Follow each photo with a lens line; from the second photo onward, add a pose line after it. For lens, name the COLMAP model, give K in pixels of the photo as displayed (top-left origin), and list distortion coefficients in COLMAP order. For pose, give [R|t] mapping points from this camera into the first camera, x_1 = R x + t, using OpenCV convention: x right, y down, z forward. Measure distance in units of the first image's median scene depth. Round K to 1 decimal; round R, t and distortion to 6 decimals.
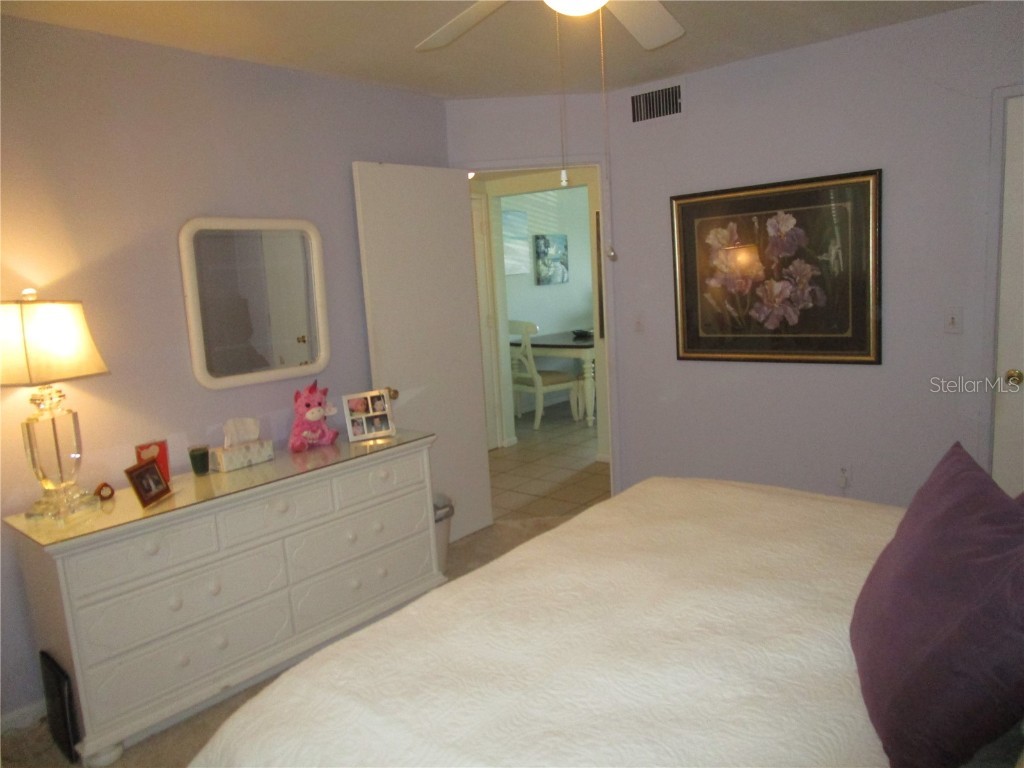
lens RADIAL K [[729.2, 0, 512.0], [0, 729.2, 384.0], [0, 0, 1]] dist [-0.028668, 0.010783]
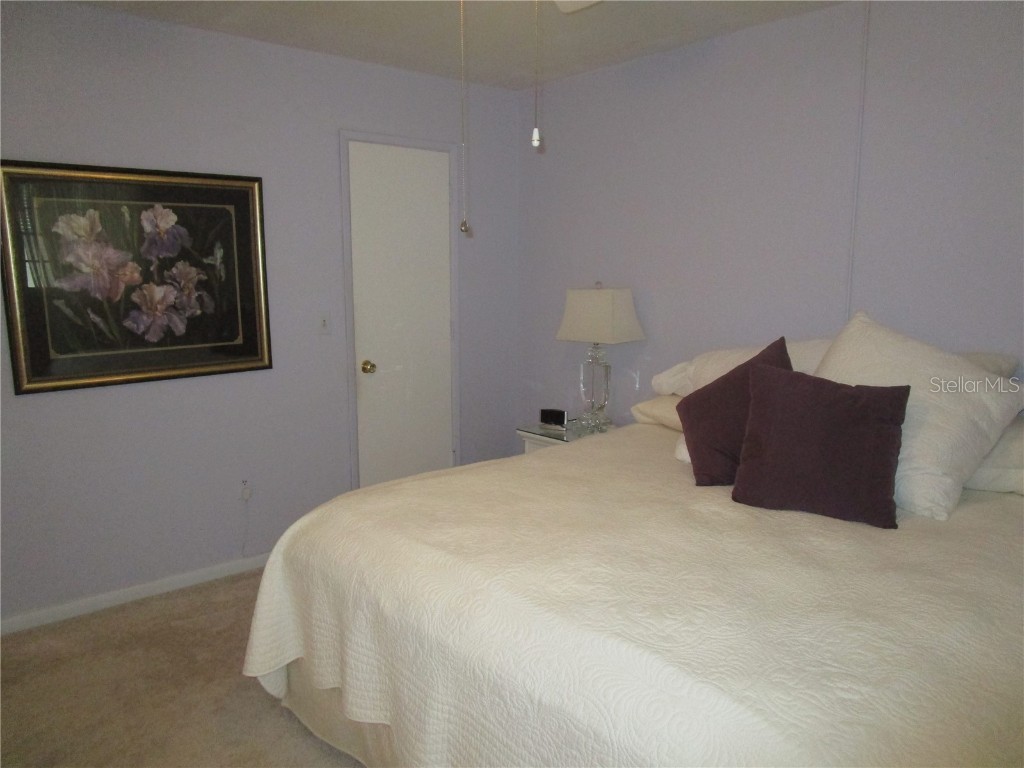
lens RADIAL K [[729.2, 0, 512.0], [0, 729.2, 384.0], [0, 0, 1]] dist [-0.028668, 0.010783]
pose [[0.161543, -0.091597, 0.982606, -0.422332], [0.143585, 0.987270, 0.068426, -0.024976], [-0.976364, 0.130034, 0.172639, 0.461580]]
